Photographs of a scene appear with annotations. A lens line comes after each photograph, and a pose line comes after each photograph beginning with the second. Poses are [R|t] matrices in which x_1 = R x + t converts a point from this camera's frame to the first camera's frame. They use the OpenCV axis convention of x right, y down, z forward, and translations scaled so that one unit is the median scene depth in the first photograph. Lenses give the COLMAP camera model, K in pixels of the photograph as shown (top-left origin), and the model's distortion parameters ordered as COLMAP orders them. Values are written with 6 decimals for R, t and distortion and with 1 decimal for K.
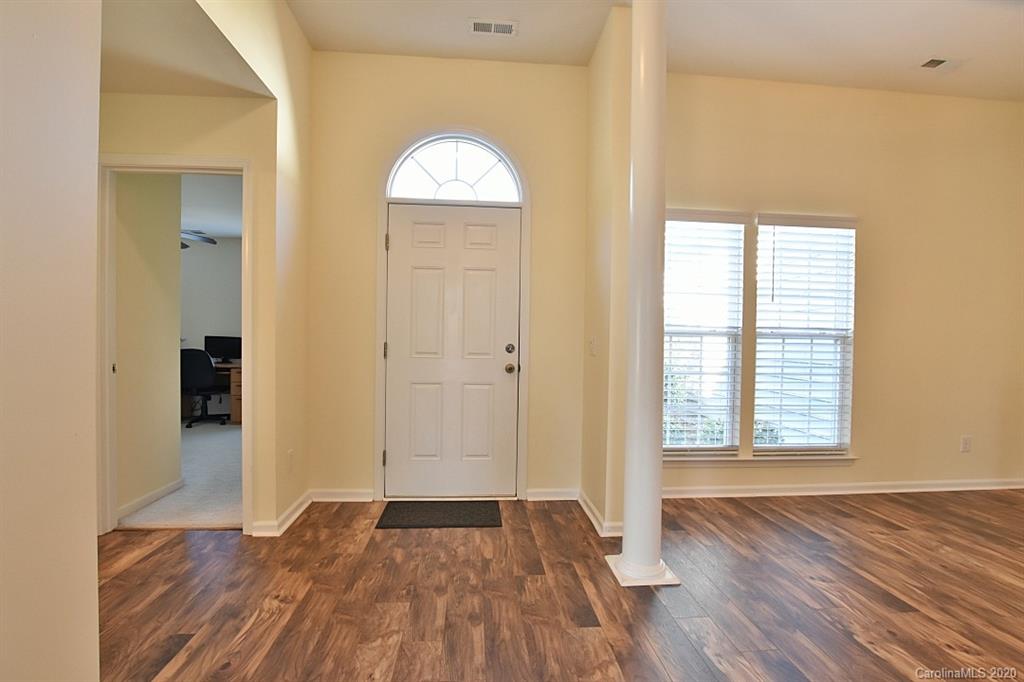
lens RADIAL K [[465.0, 0, 513.4], [0, 465.0, 347.2], [0, 0, 1]] dist [-0.034051, 0.005893]
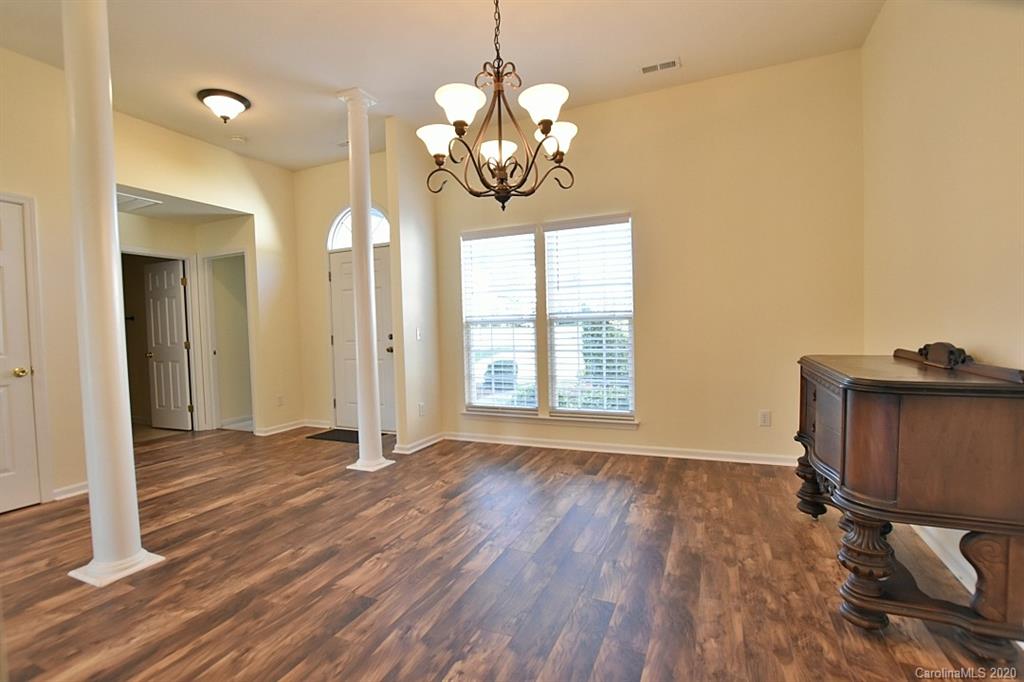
lens RADIAL K [[465.0, 0, 513.4], [0, 465.0, 347.2], [0, 0, 1]] dist [-0.034051, 0.005893]
pose [[0.876198, -0.020431, -0.481519, 1.054894], [0.032127, 0.999355, 0.016057, 0.024286], [0.480880, -0.029539, 0.876289, -0.159289]]
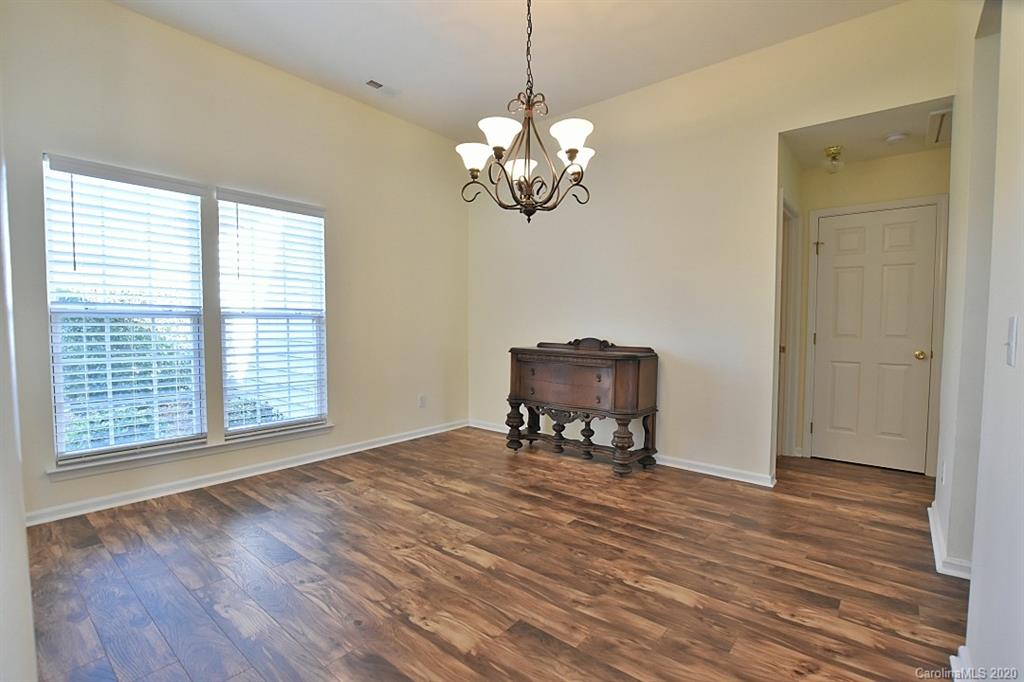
lens RADIAL K [[465.0, 0, 513.4], [0, 465.0, 347.2], [0, 0, 1]] dist [-0.034051, 0.005893]
pose [[0.699910, -0.047931, 0.712621, 0.268161], [0.021715, 0.998713, 0.045845, 0.009500], [-0.713901, -0.016612, 0.700049, -0.104337]]
